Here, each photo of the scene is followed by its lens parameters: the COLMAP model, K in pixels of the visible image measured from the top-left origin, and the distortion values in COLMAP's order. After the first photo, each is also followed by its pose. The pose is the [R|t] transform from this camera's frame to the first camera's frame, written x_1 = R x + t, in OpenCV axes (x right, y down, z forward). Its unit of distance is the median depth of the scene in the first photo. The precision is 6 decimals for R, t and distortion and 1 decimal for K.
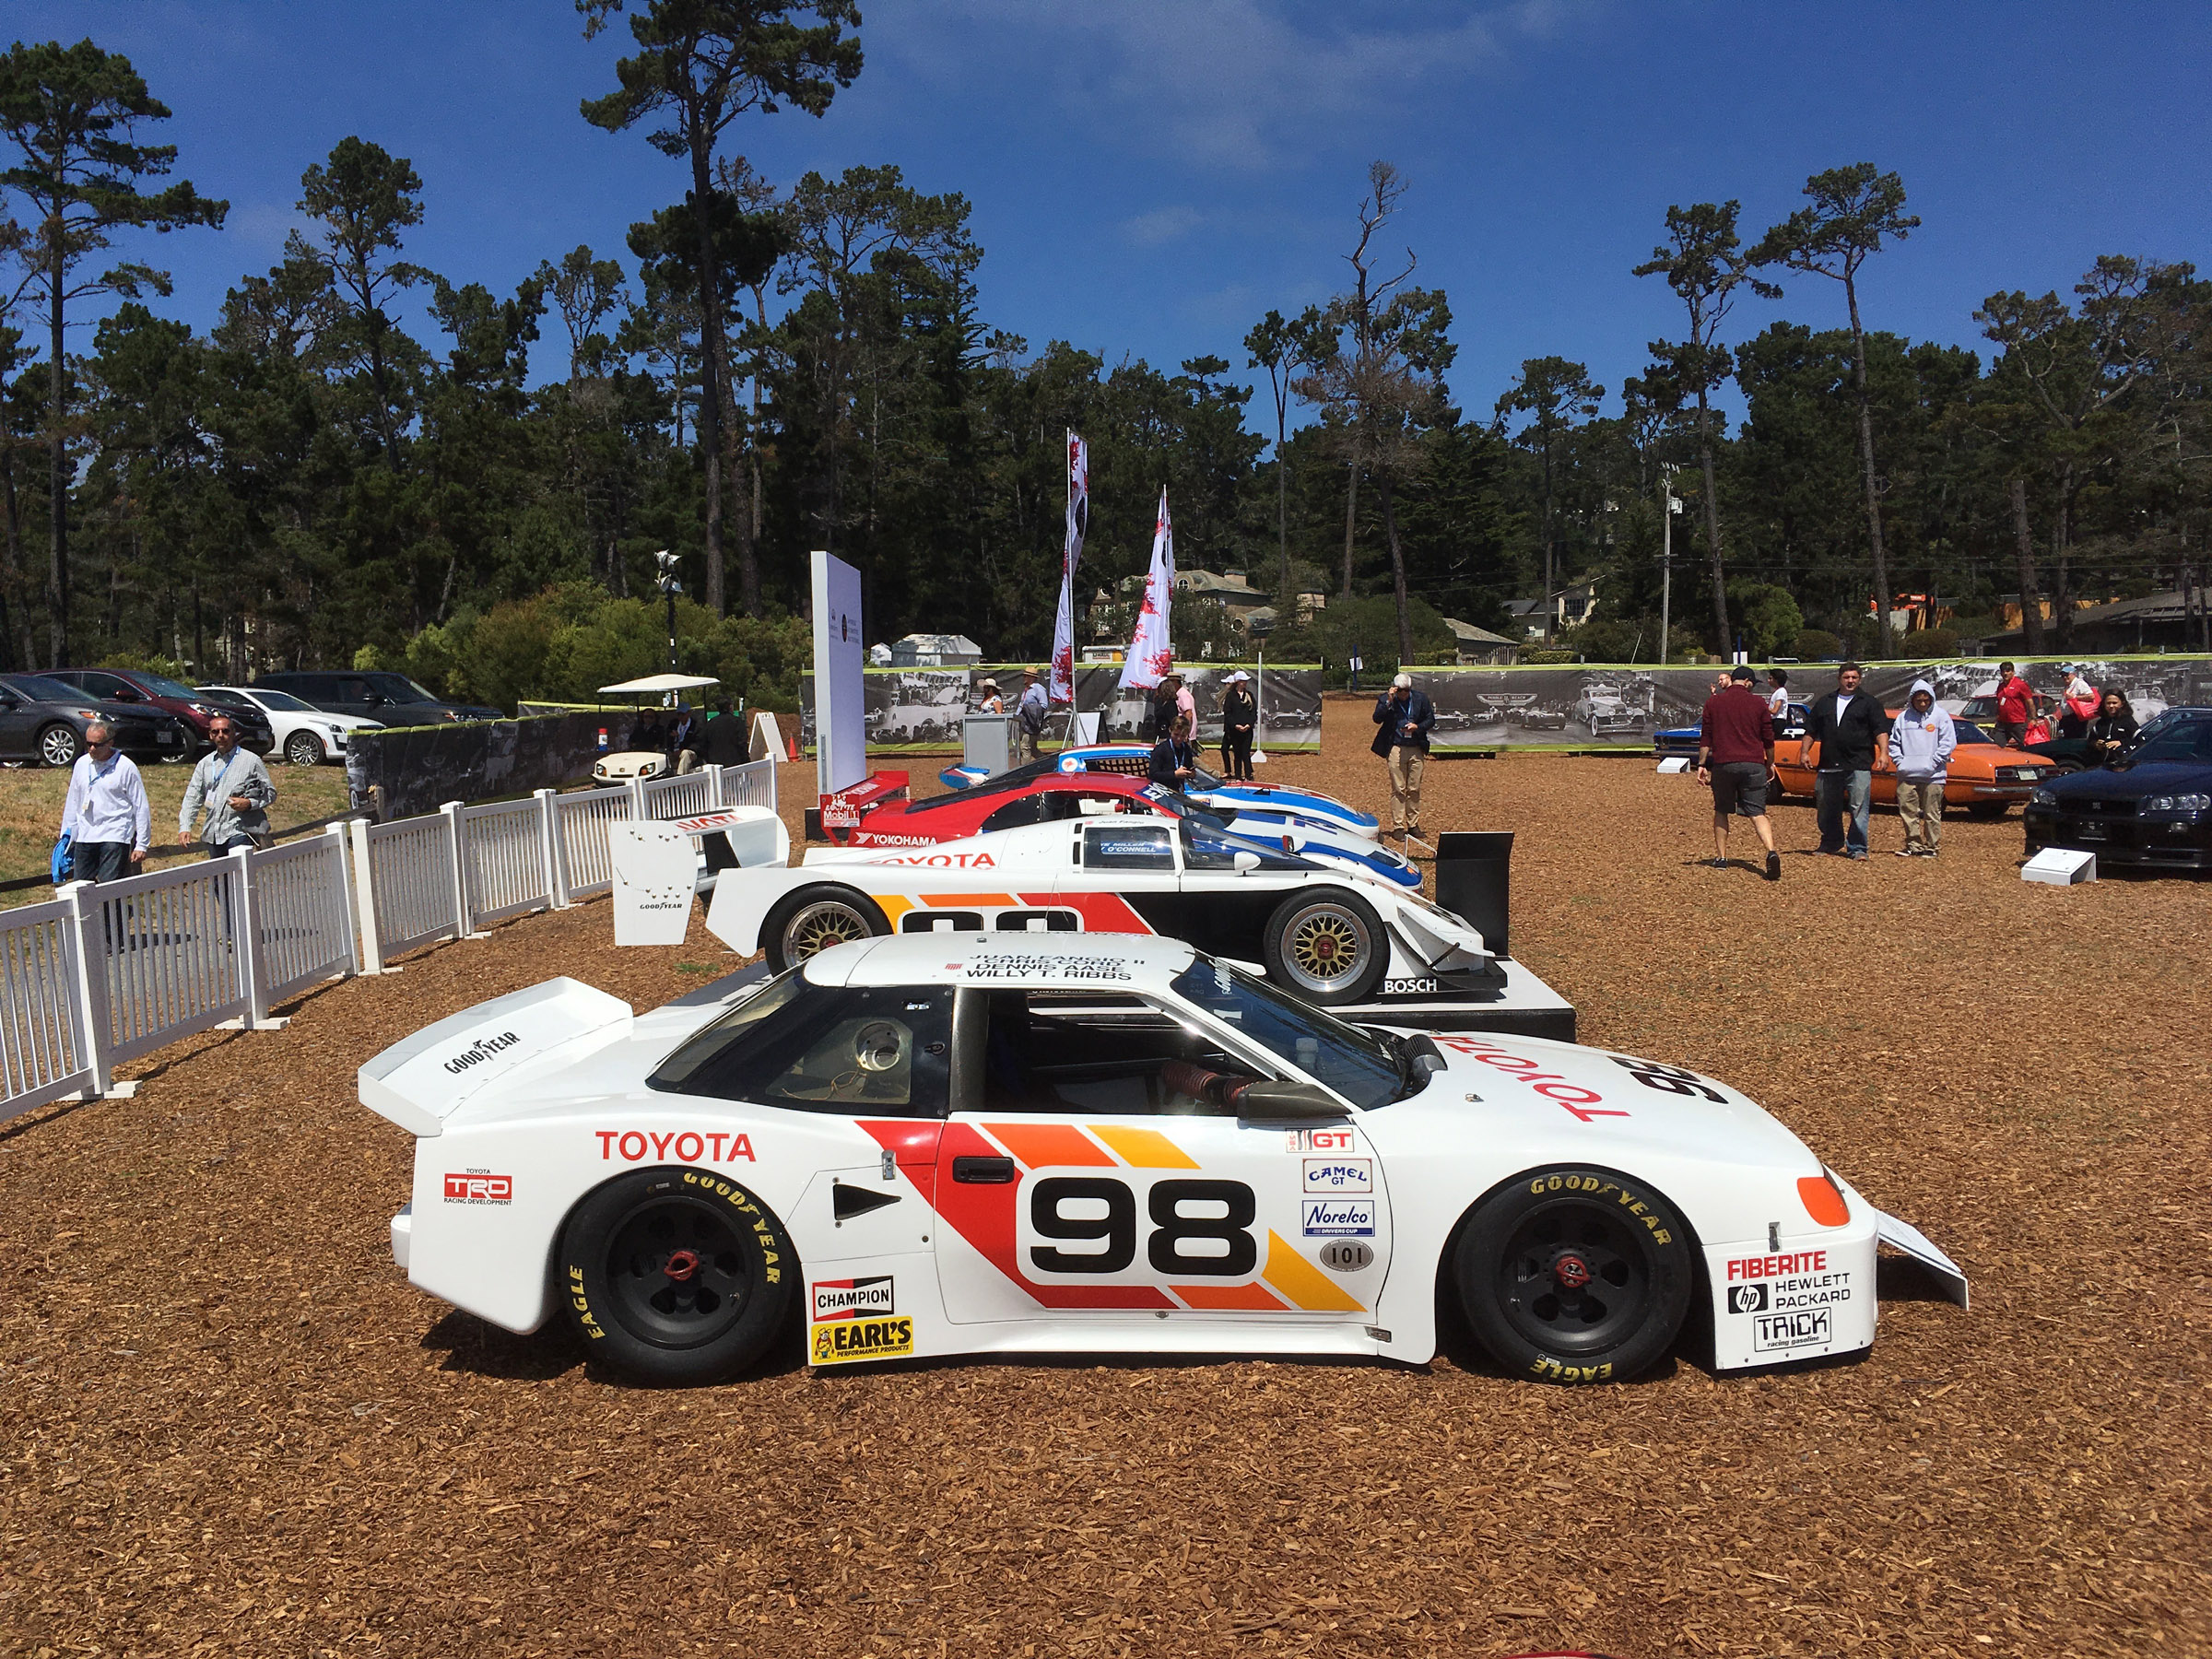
lens RADIAL K [[1890.7, 0, 1108.8], [0, 1890.7, 818.4], [0, 0, 1]] dist [0.084681, -0.122816]
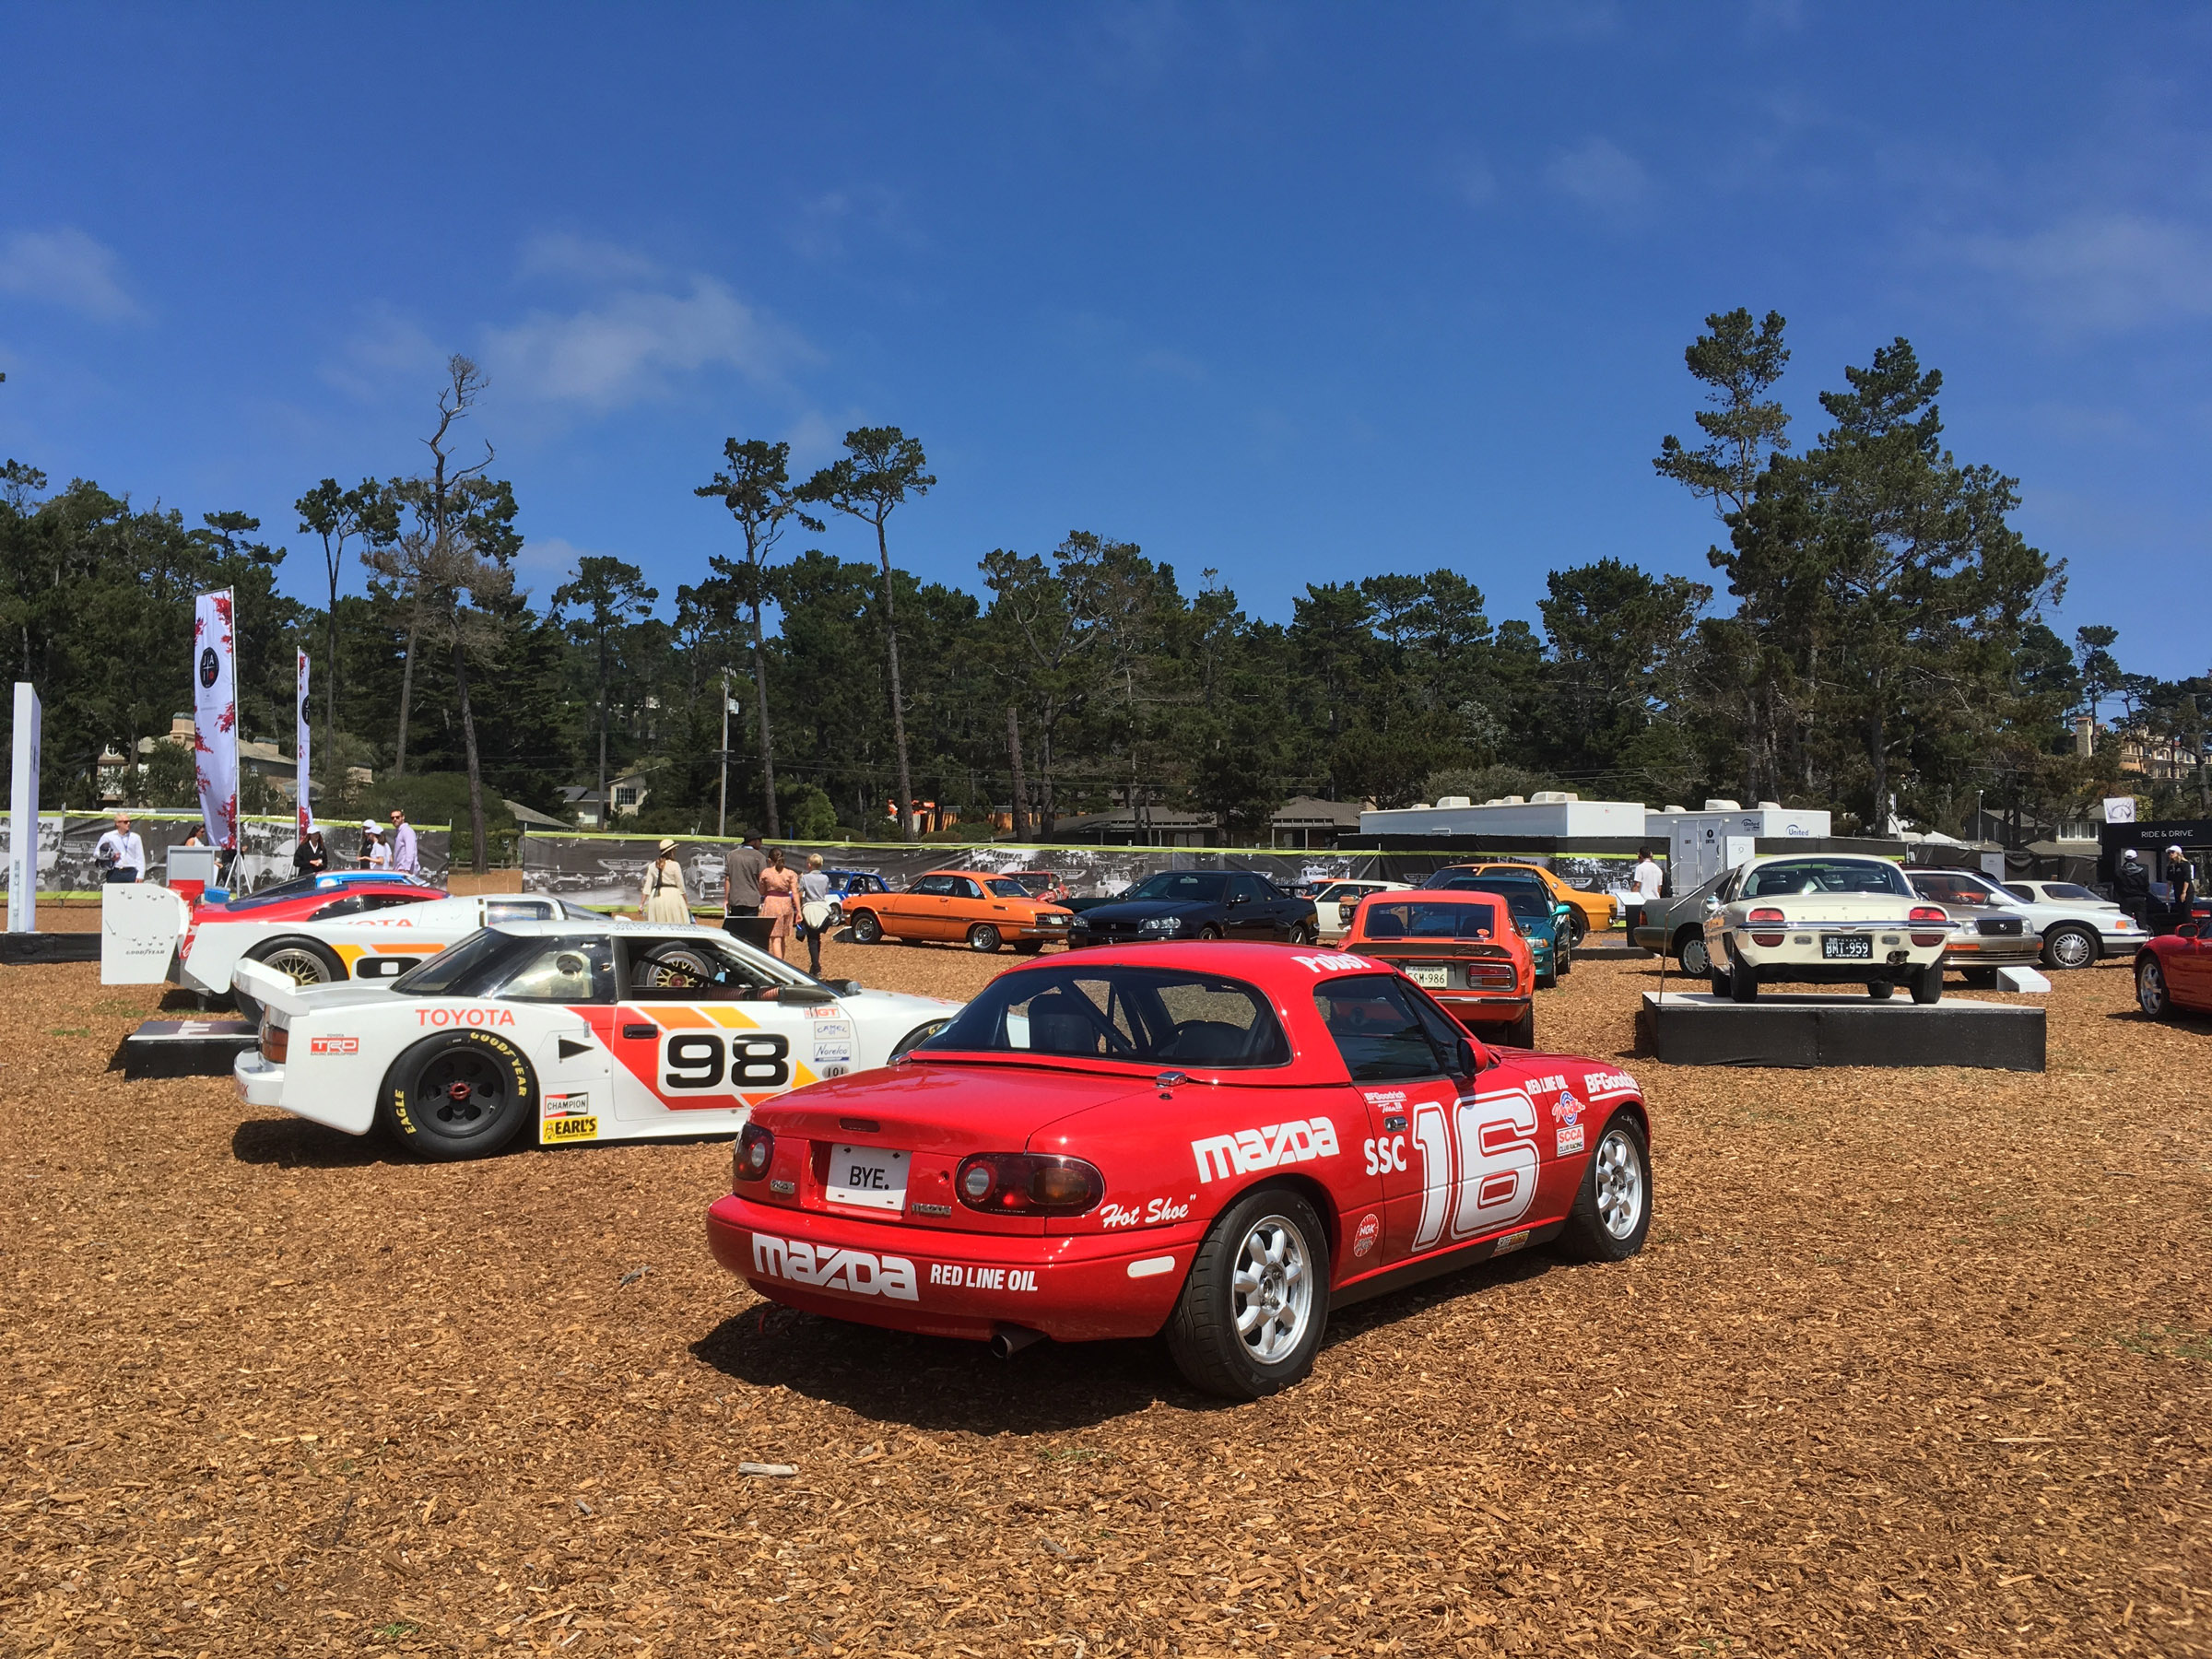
lens RADIAL K [[1890.7, 0, 1108.8], [0, 1890.7, 818.4], [0, 0, 1]] dist [0.084681, -0.122816]
pose [[0.877195, 0.043800, 0.478133, -0.073338], [0.004809, 0.994979, -0.099969, 0.022434], [-0.480111, 0.089991, 0.872580, -0.107032]]
